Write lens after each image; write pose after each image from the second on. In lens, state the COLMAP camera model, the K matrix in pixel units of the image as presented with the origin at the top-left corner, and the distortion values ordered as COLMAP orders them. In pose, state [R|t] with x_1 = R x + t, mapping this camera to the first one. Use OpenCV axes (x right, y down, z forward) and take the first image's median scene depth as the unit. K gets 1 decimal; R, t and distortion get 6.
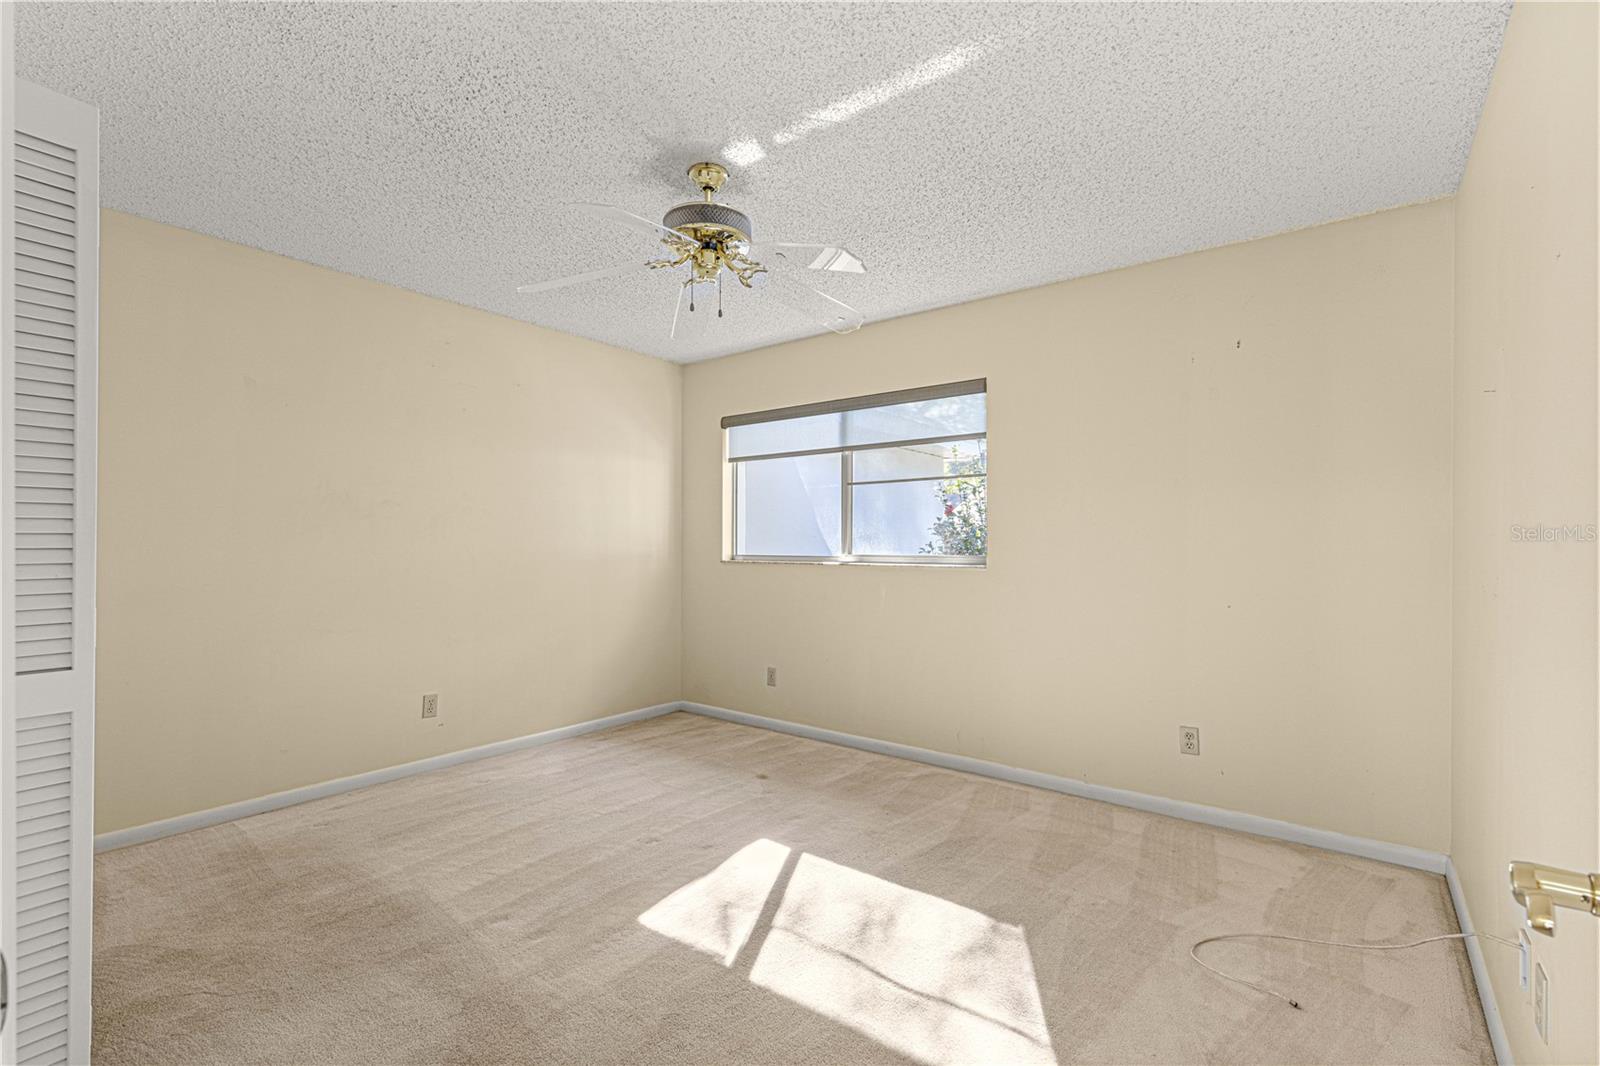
lens RADIAL K [[716.5, 0, 799.2], [0, 716.5, 539.8], [0, 0, 1]] dist [0.011494, -0.003041]
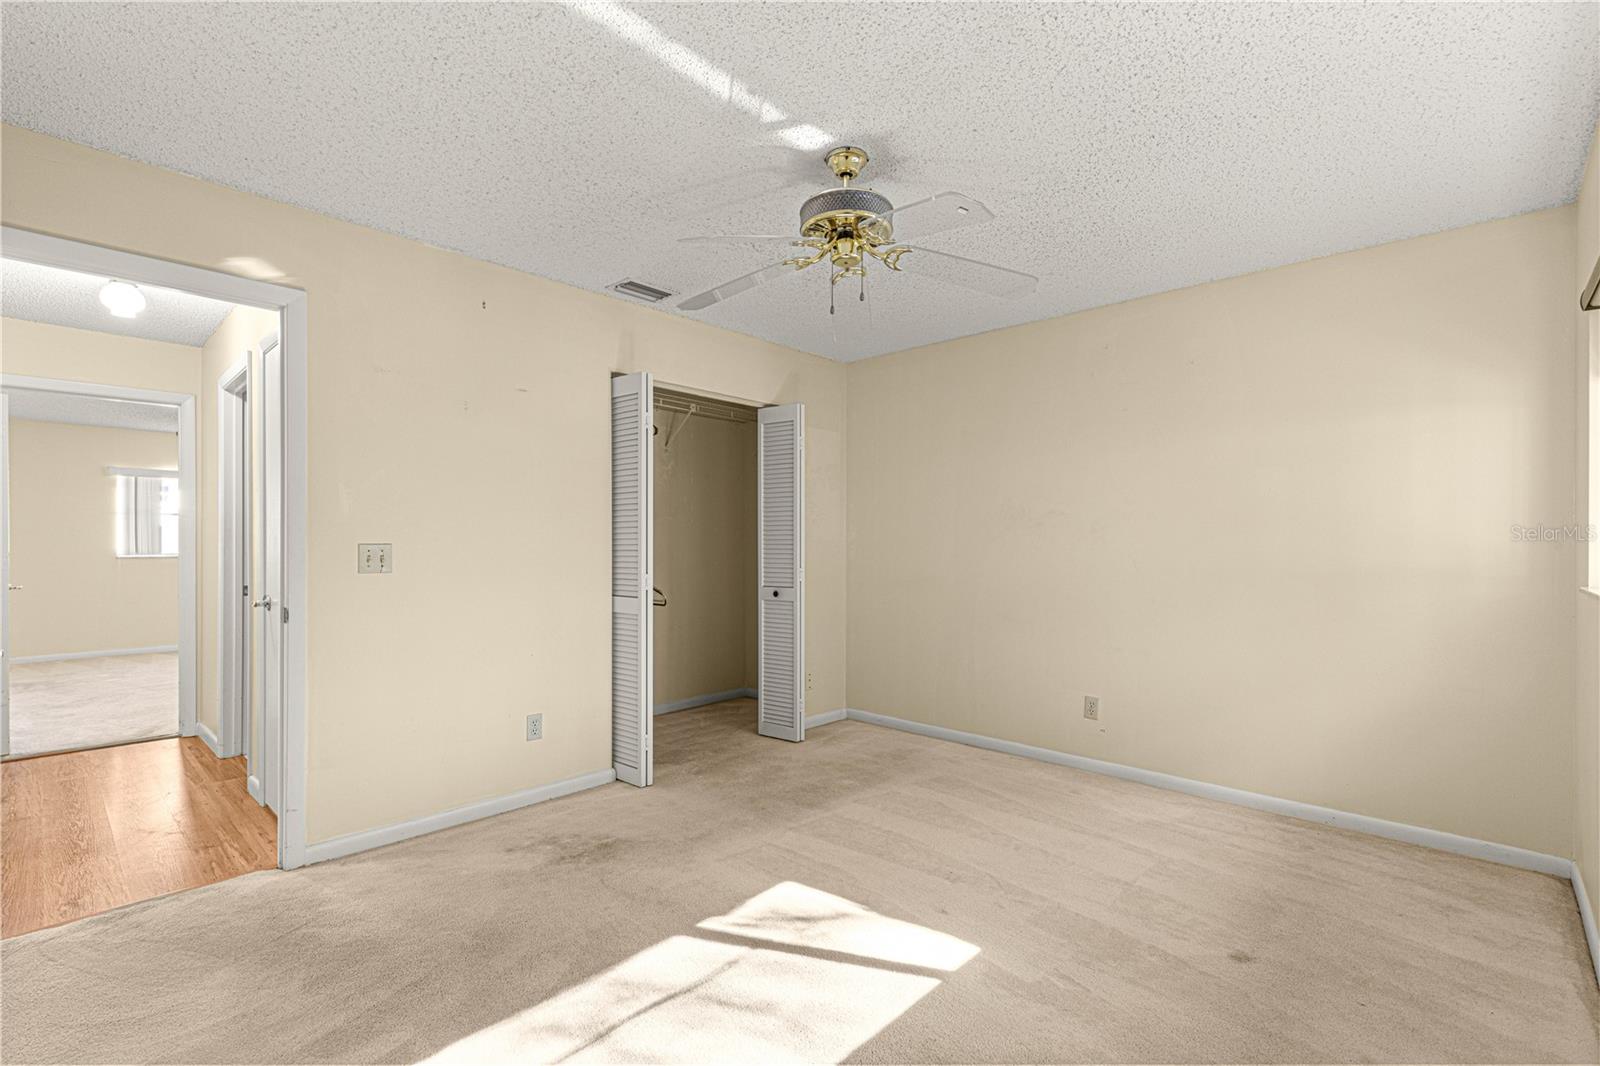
lens RADIAL K [[716.5, 0, 809.5], [0, 716.5, 536.6], [0, 0, 1]] dist [0.011494, -0.003041]
pose [[-0.077896, -0.013921, -0.996864, 0.574580], [-0.003820, 0.999899, -0.013664, 0.002489], [0.996954, 0.002744, -0.077941, 0.717720]]
